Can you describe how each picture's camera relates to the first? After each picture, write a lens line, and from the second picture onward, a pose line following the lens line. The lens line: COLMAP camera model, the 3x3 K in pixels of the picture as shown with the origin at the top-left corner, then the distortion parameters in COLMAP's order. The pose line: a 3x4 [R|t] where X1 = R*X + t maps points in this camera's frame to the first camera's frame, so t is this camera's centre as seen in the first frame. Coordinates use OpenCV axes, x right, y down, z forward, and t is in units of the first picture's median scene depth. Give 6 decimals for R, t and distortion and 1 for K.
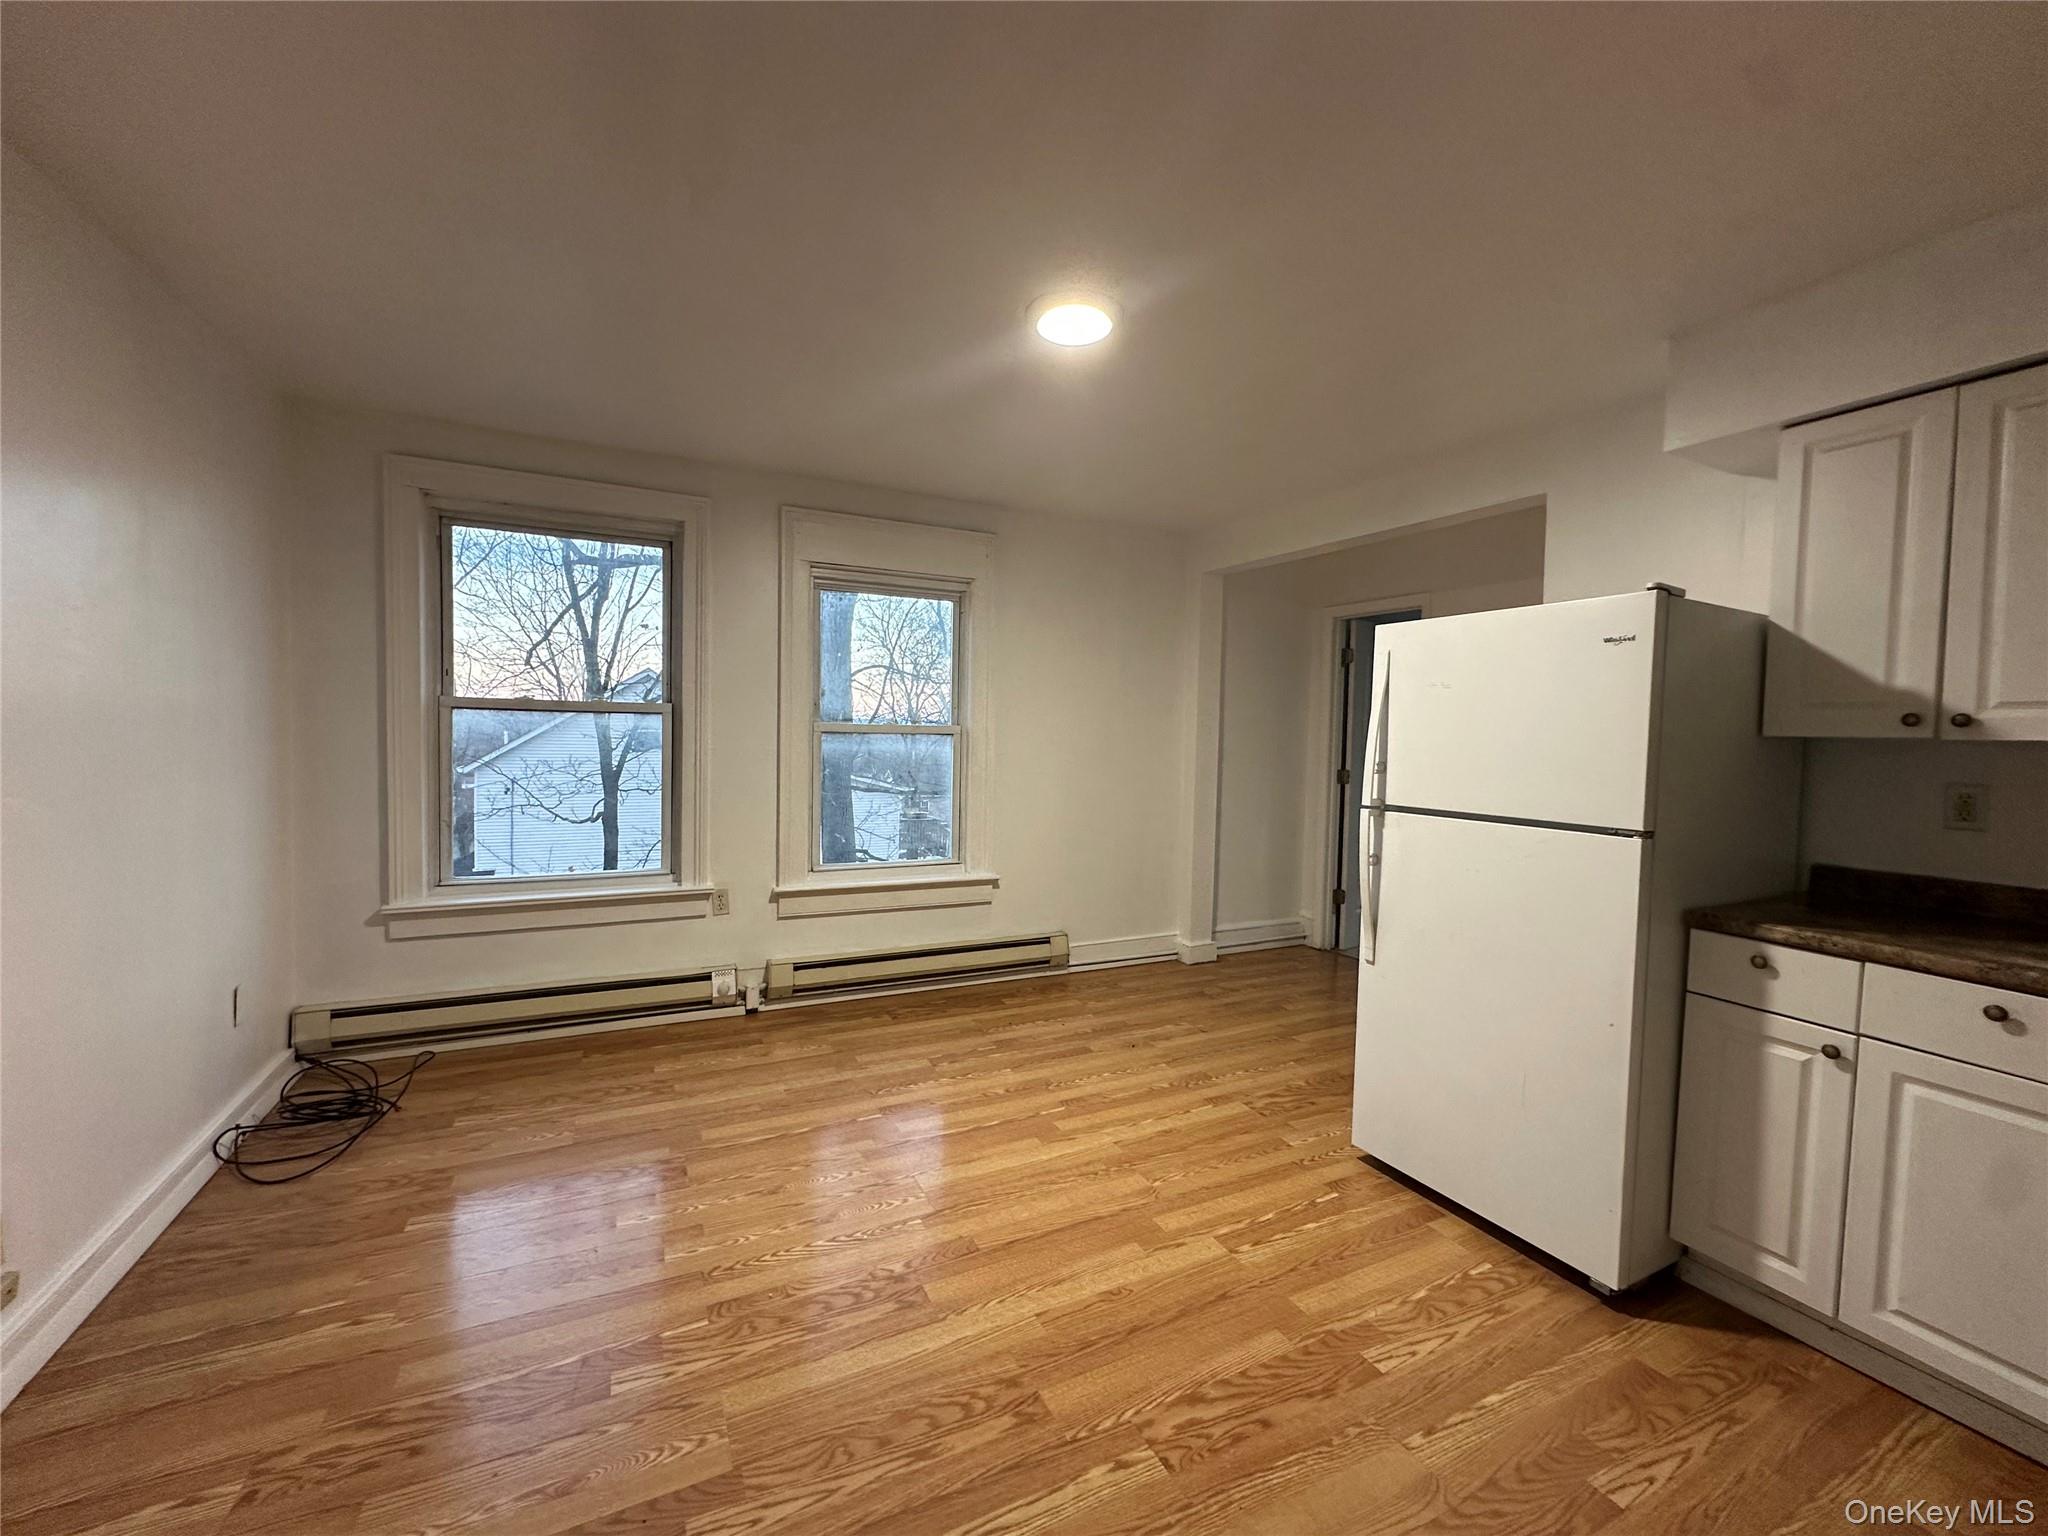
lens RADIAL K [[816.3, 0, 1022.7], [0, 816.3, 765.9], [0, 0, 1]] dist [-0.001734, 0.000591]
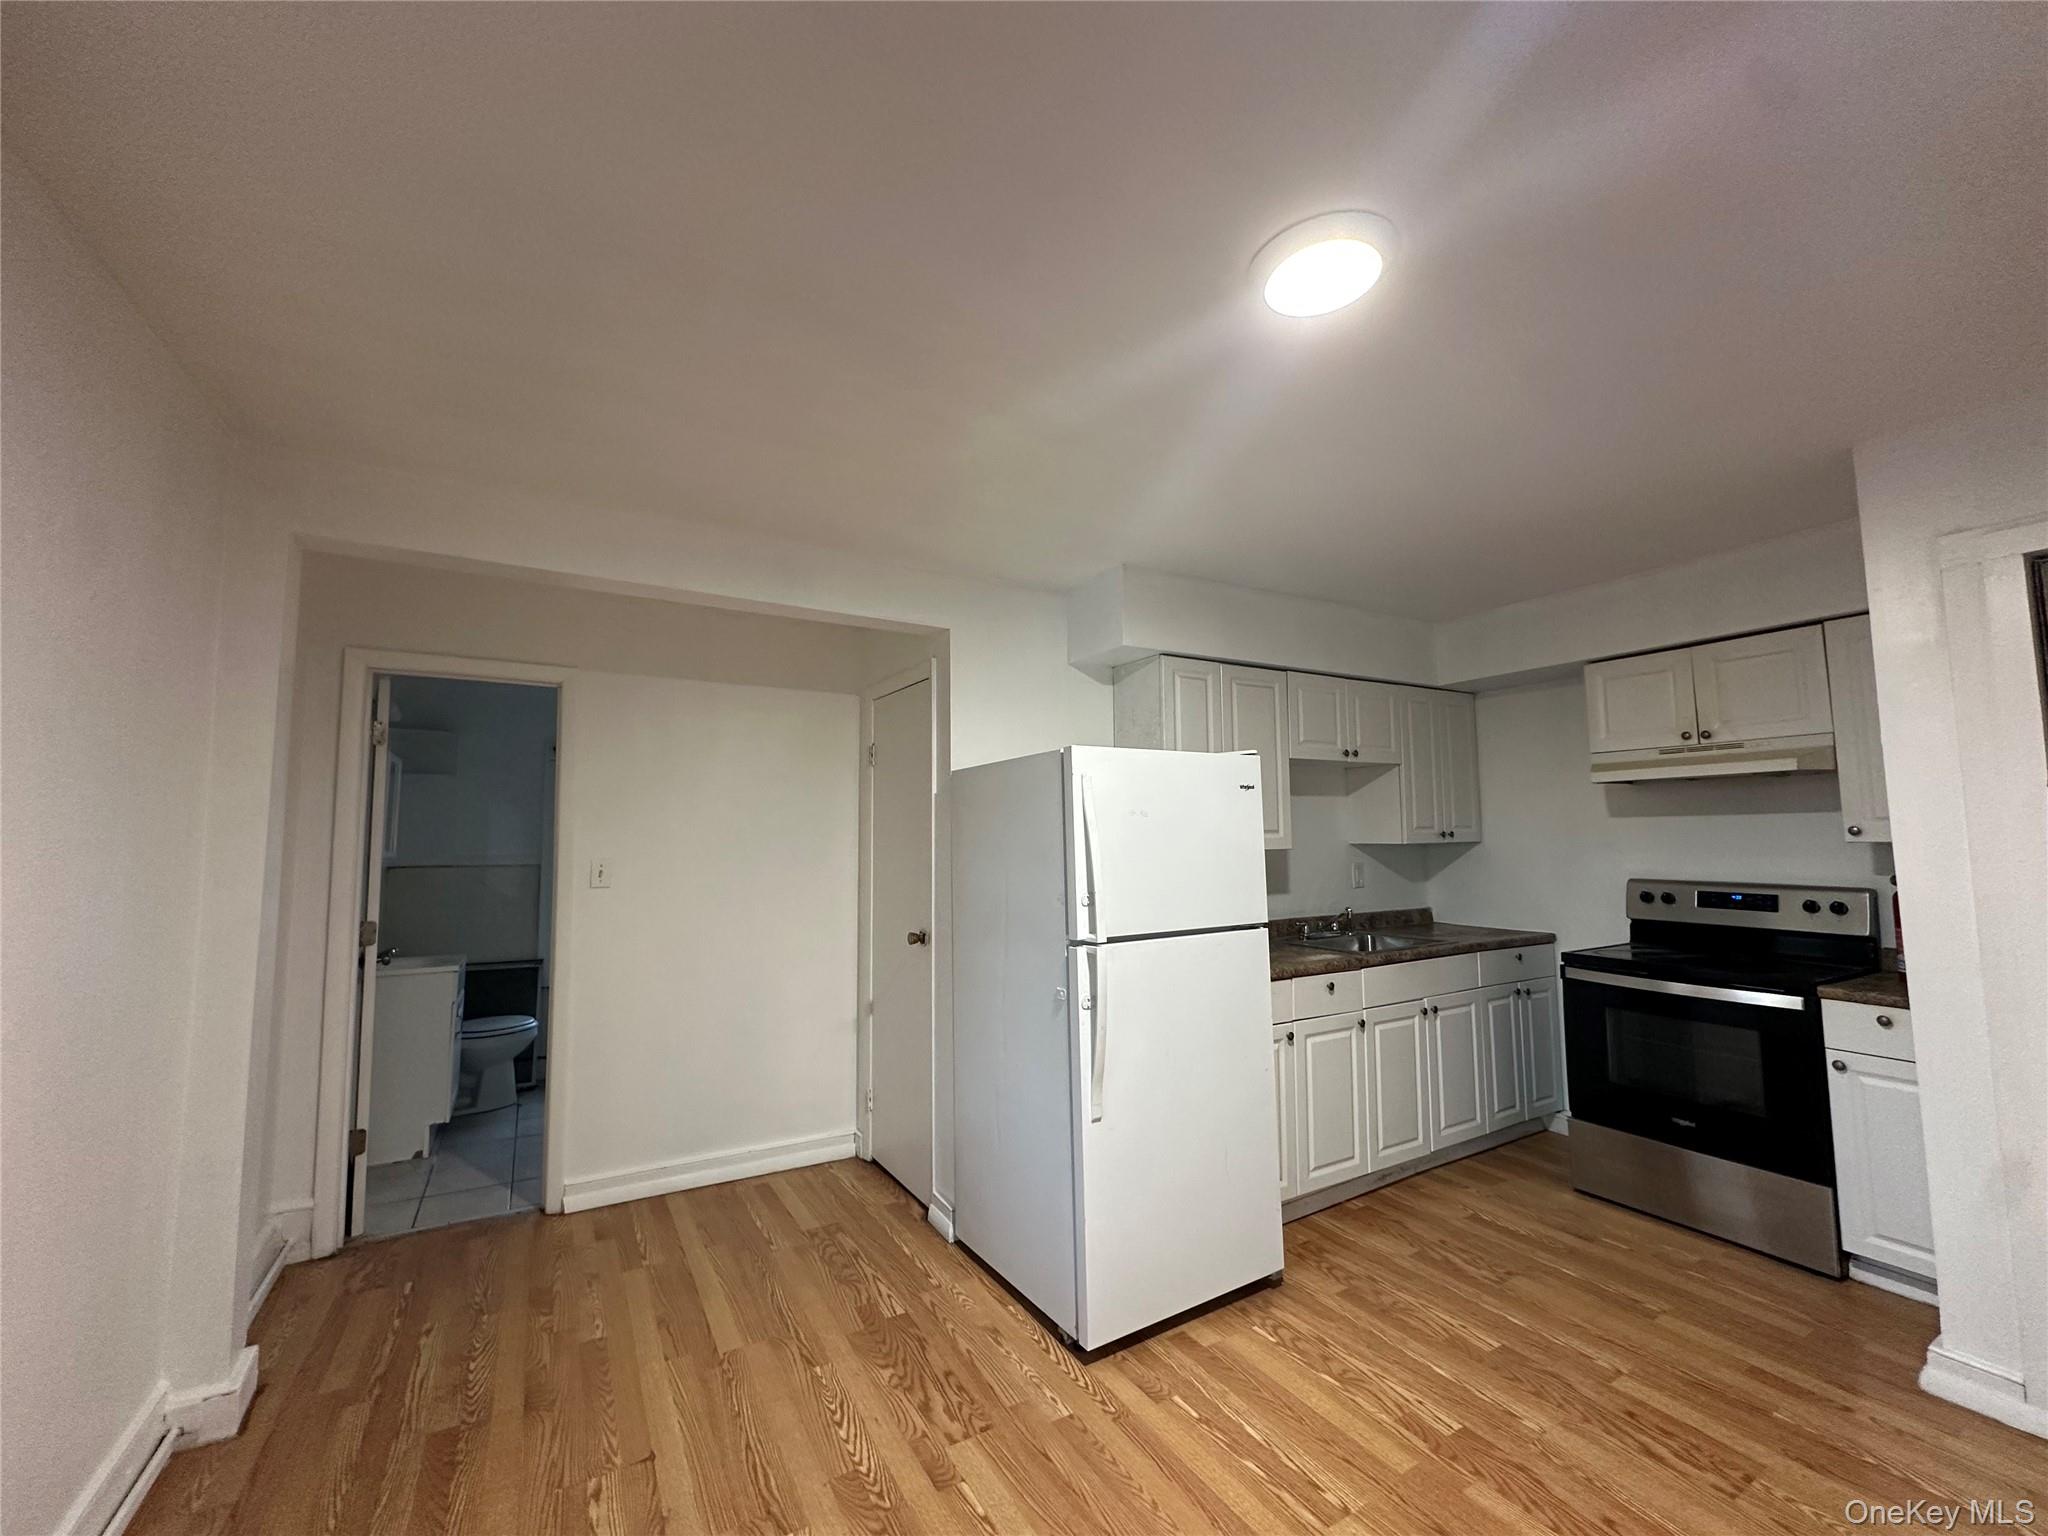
lens RADIAL K [[816.3, 0, 1023.4], [0, 816.3, 767.6], [0, 0, 1]] dist [-0.001734, 0.000591]
pose [[-0.071825, 0.063584, 0.995388, -0.564381], [0.052792, 0.996810, -0.059865, -0.110758], [-0.996019, 0.048249, -0.074953, 1.317407]]
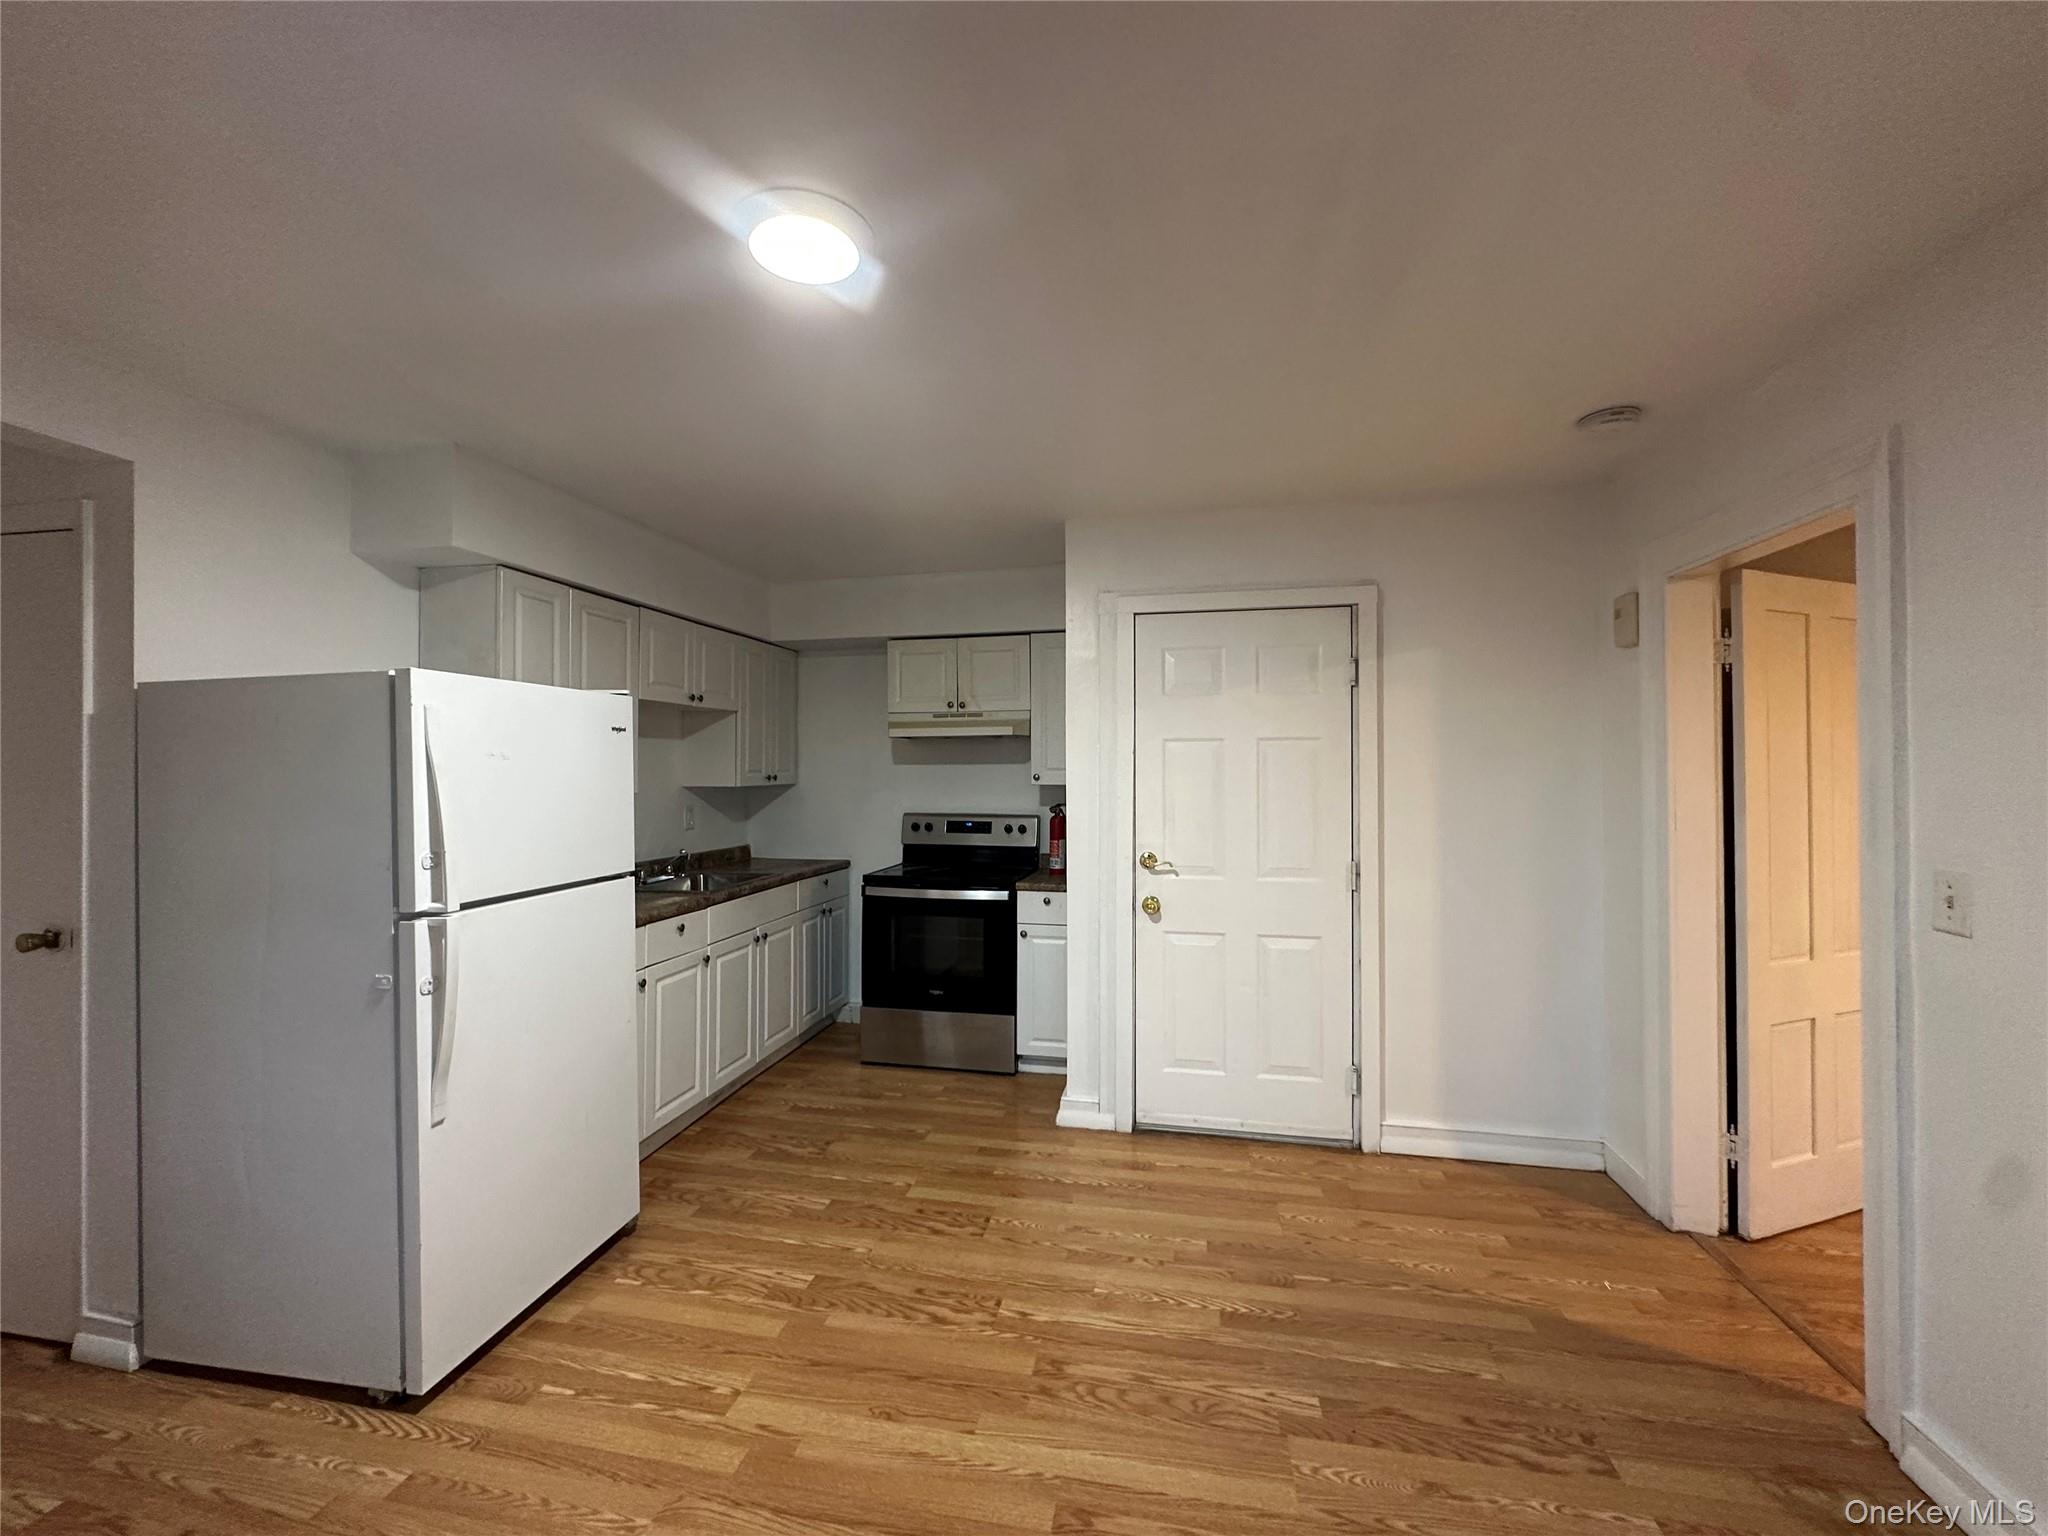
lens RADIAL K [[816.3, 0, 1022.5], [0, 816.3, 767.8], [0, 0, 1]] dist [-0.001734, 0.000591]
pose [[-0.792557, -0.017342, 0.609551, -0.517397], [0.012281, 0.998939, 0.044388, -0.127260], [-0.609674, 0.042666, -0.791503, 1.458883]]
